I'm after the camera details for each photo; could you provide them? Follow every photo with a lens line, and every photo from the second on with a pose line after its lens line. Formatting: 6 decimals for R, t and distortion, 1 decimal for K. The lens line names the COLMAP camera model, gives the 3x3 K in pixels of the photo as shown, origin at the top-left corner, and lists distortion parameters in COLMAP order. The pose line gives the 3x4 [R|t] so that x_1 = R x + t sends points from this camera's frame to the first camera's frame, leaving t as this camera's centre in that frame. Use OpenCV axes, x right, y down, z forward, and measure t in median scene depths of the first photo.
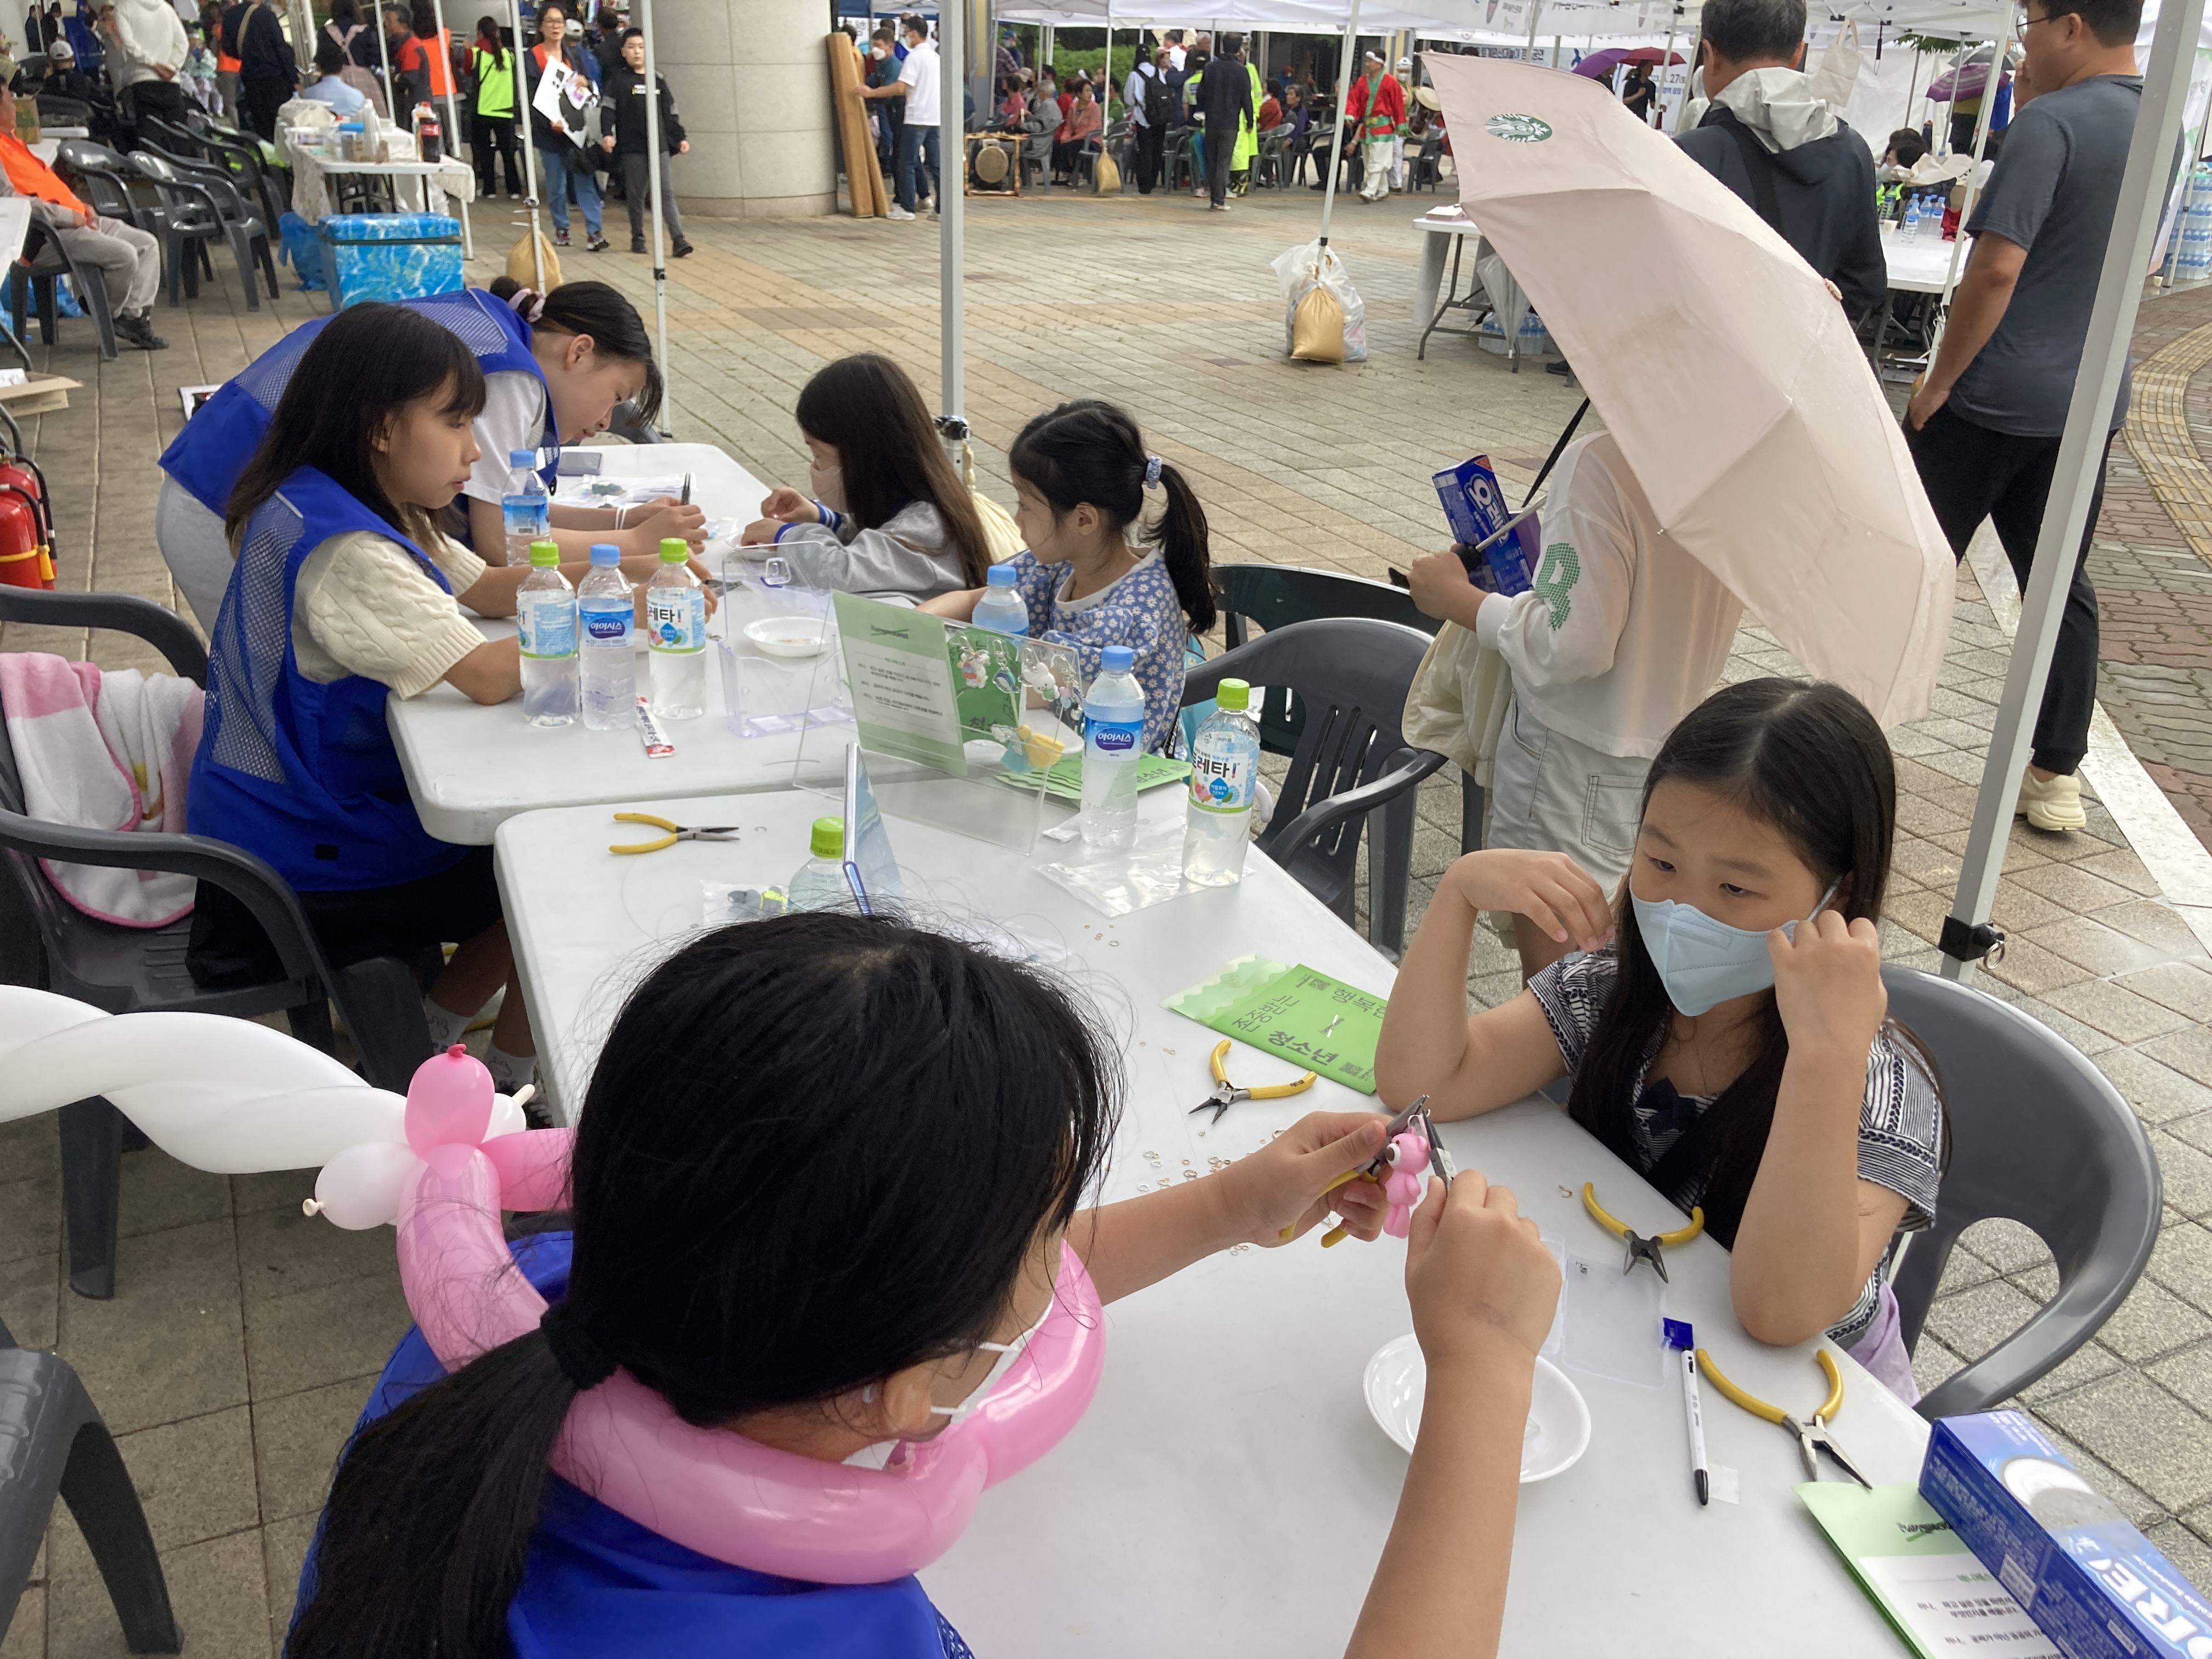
lens RADIAL K [[1936.5, 0, 1106.0], [0, 1936.5, 829.5], [0, 0, 1]] dist [0.031521, 0.013166]
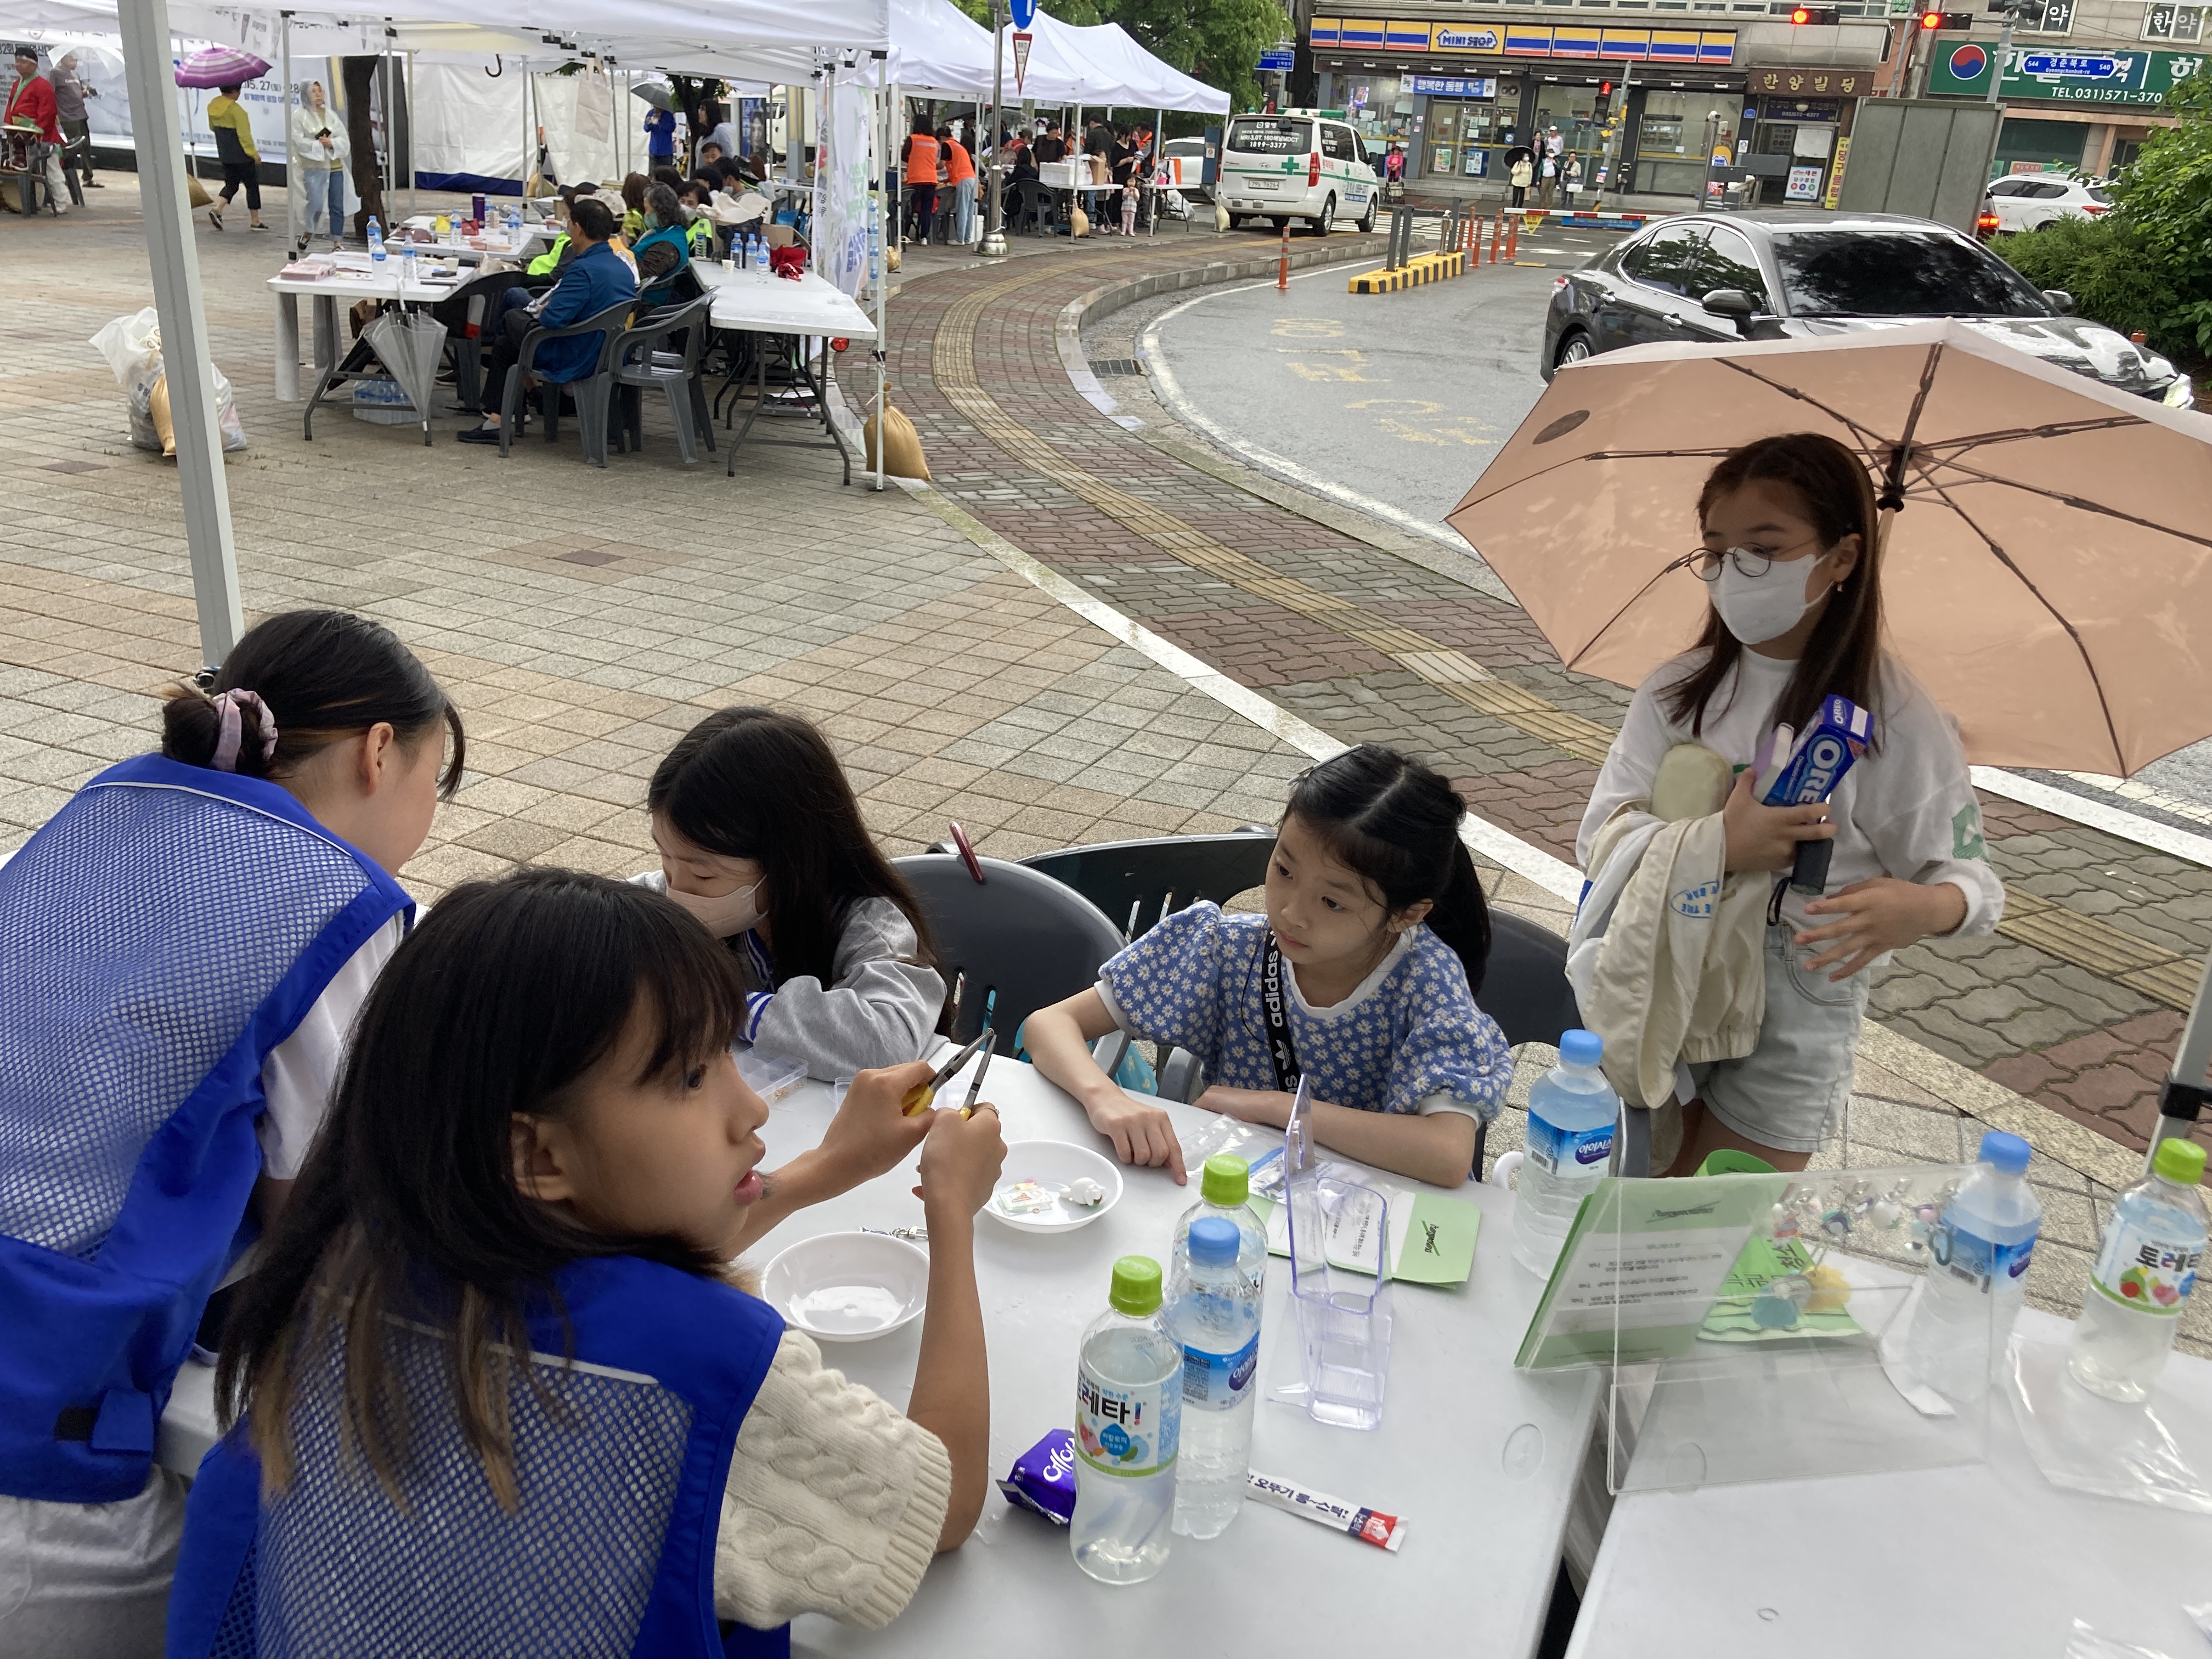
lens RADIAL K [[1859.0, 0, 1166.6], [0, 1859.0, 831.5], [0, 0, 1]] dist [0.027010, 0.021164]
pose [[0.734918, -0.233921, 0.636535, -0.131267], [0.223494, 0.969733, 0.098330, -0.070802], [-0.640270, 0.069998, 0.764954, 0.131801]]
